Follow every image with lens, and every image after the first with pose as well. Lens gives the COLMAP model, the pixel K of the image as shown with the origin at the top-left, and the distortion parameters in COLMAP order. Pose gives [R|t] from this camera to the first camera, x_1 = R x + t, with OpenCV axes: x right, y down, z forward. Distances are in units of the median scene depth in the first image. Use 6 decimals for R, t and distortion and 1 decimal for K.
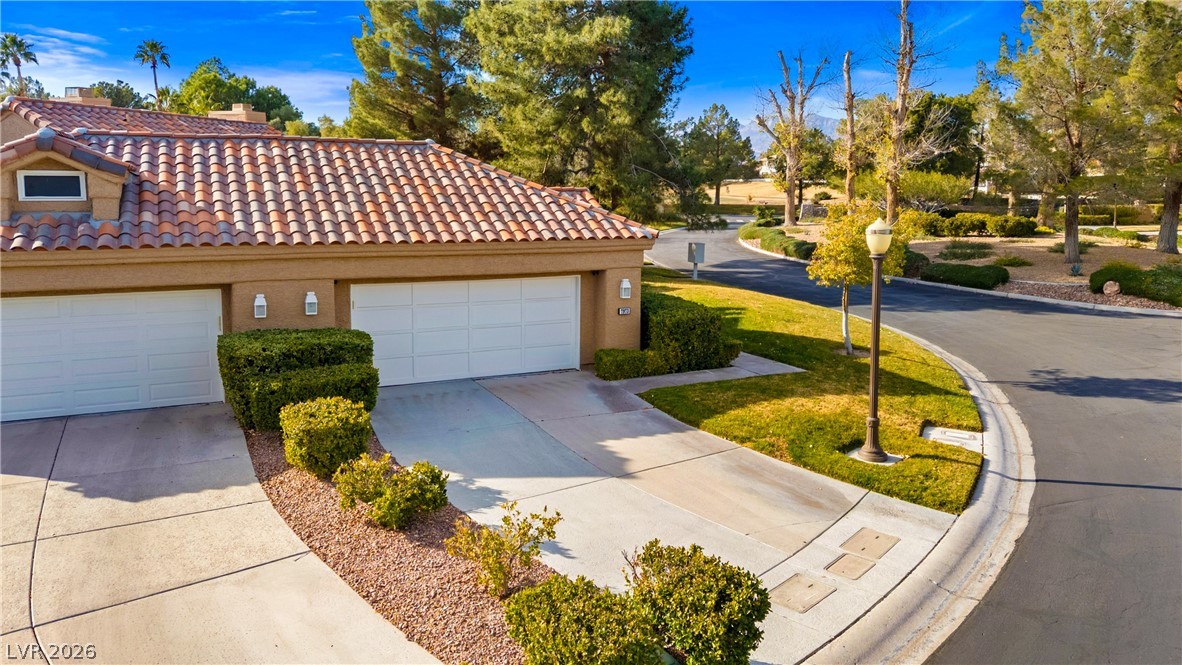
lens RADIAL K [[803.8, 0, 591.0], [0, 803.8, 332.5], [0, 0, 1]] dist [0.032889, -0.002716]
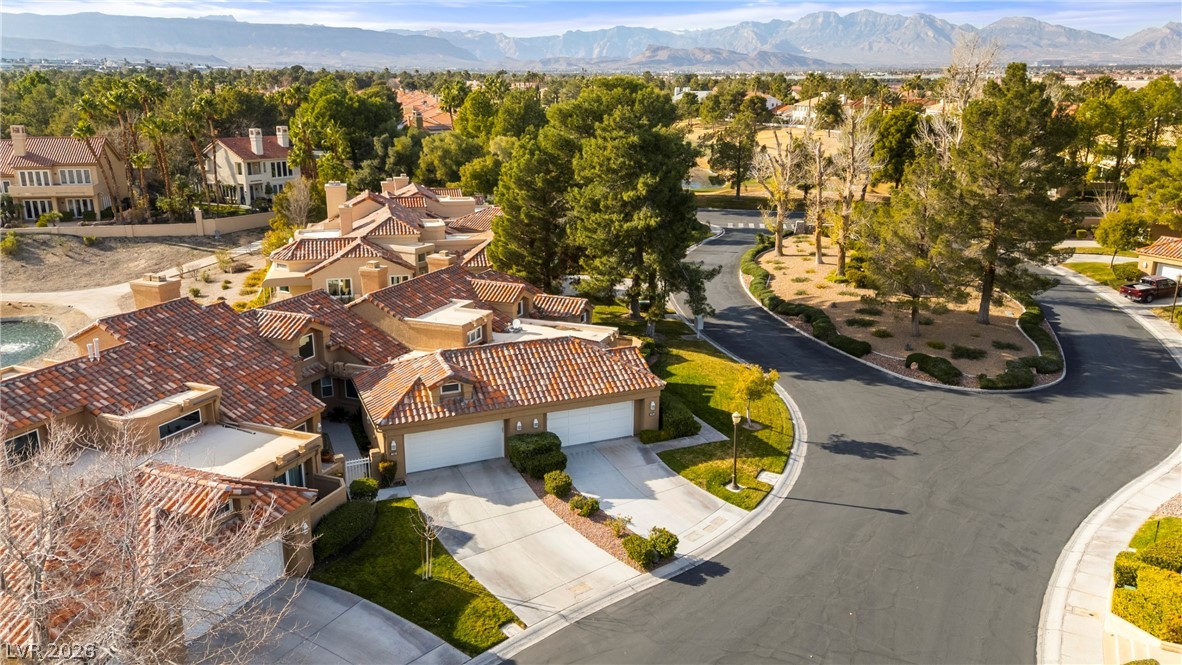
lens RADIAL K [[929.2, 0, 591.0], [0, 929.2, 332.5], [0, 0, 1]] dist [0.095357, -0.000654]
pose [[0.999167, 0.007613, -0.040104, -0.038354], [-0.000924, 0.986421, 0.164236, -0.853664], [0.040809, -0.164062, 0.985606, -2.030846]]
